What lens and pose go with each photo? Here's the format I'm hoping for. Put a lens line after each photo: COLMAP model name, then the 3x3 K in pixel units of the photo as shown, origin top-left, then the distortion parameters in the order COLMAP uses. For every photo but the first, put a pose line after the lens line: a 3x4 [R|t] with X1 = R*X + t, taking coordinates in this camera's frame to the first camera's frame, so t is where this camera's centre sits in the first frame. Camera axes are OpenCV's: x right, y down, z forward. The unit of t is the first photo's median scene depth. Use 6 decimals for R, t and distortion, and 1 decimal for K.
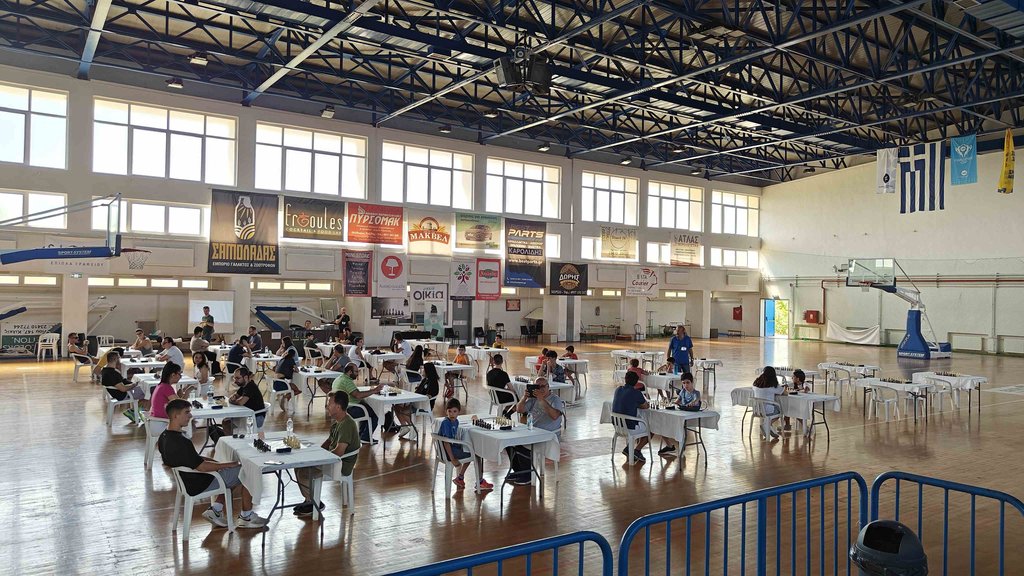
lens RADIAL K [[713.9, 0, 513.7], [0, 713.9, 287.5], [0, 0, 1]] dist [0.002461, -0.002509]
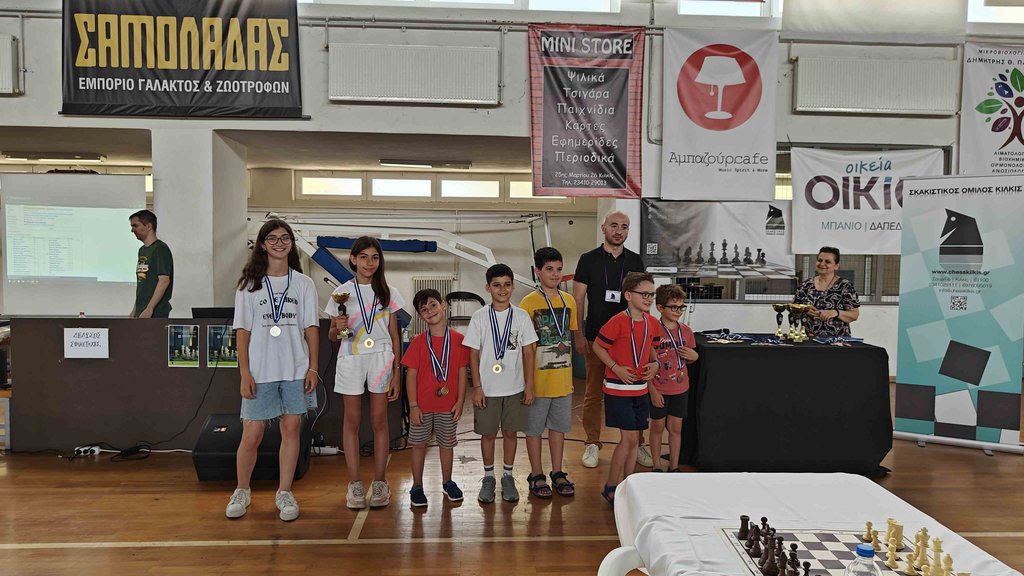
lens RADIAL K [[713.9, 0, 508.5], [0, 713.9, 292.8], [0, 0, 1]] dist [0.002461, -0.002509]
pose [[0.845754, 0.022341, -0.533104, -0.092524], [0.006423, 0.998624, 0.052041, 0.034654], [0.533534, -0.047438, 0.844447, 0.725705]]
